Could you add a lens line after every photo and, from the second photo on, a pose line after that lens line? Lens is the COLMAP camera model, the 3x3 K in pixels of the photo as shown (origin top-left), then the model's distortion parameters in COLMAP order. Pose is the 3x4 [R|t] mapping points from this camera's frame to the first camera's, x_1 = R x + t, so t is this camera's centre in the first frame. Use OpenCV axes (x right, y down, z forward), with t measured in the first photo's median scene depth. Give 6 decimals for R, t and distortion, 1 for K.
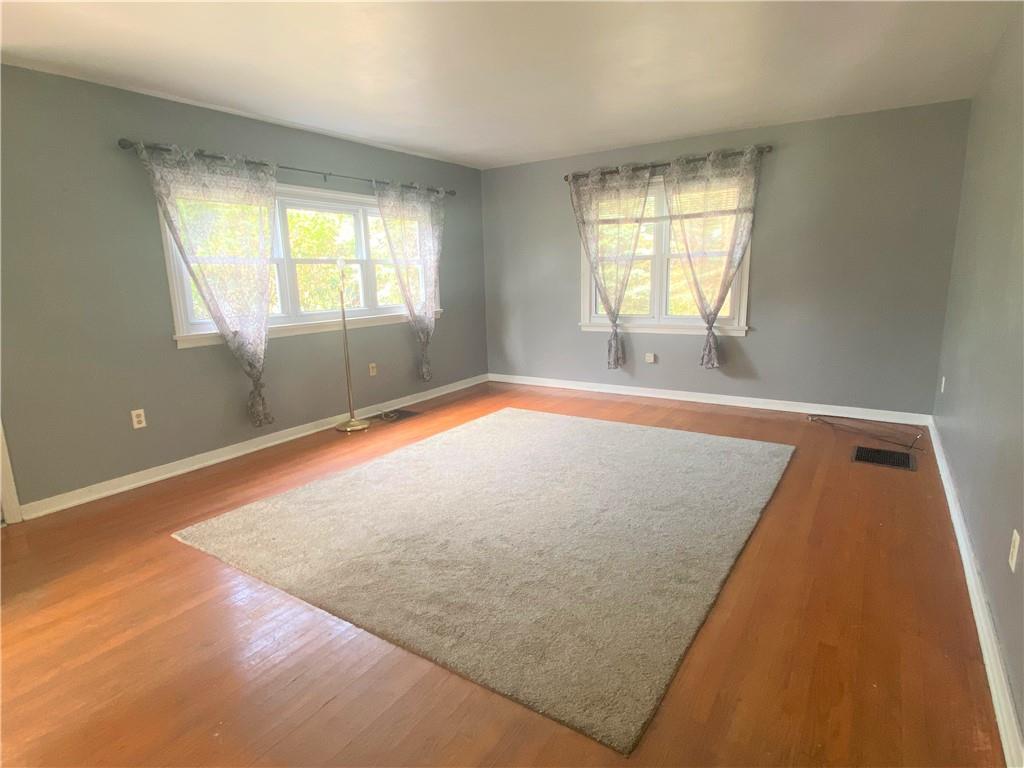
lens RADIAL K [[540.5, 0, 512.0], [0, 540.5, 384.0], [0, 0, 1]] dist [0.030686, -0.045658]
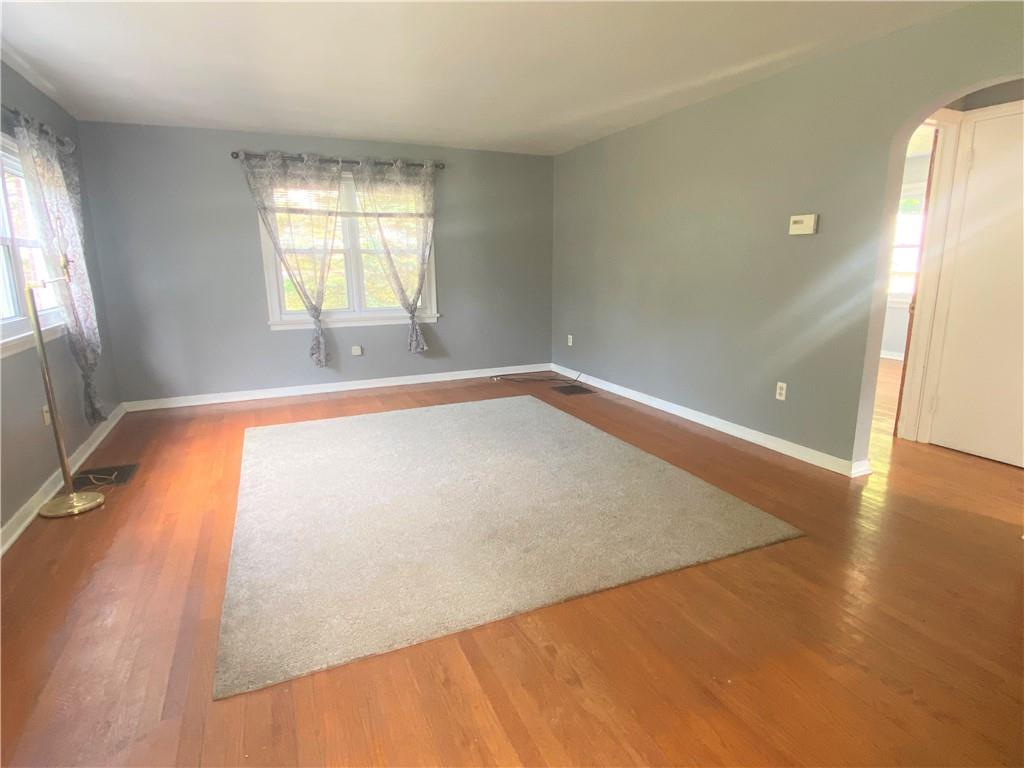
lens RADIAL K [[540.5, 0, 512.0], [0, 540.5, 384.0], [0, 0, 1]] dist [0.030686, -0.045658]
pose [[0.542486, -0.161037, 0.824485, -0.473728], [0.163127, 0.982966, 0.084658, -0.027465], [-0.824074, 0.088570, 0.559515, 0.211107]]
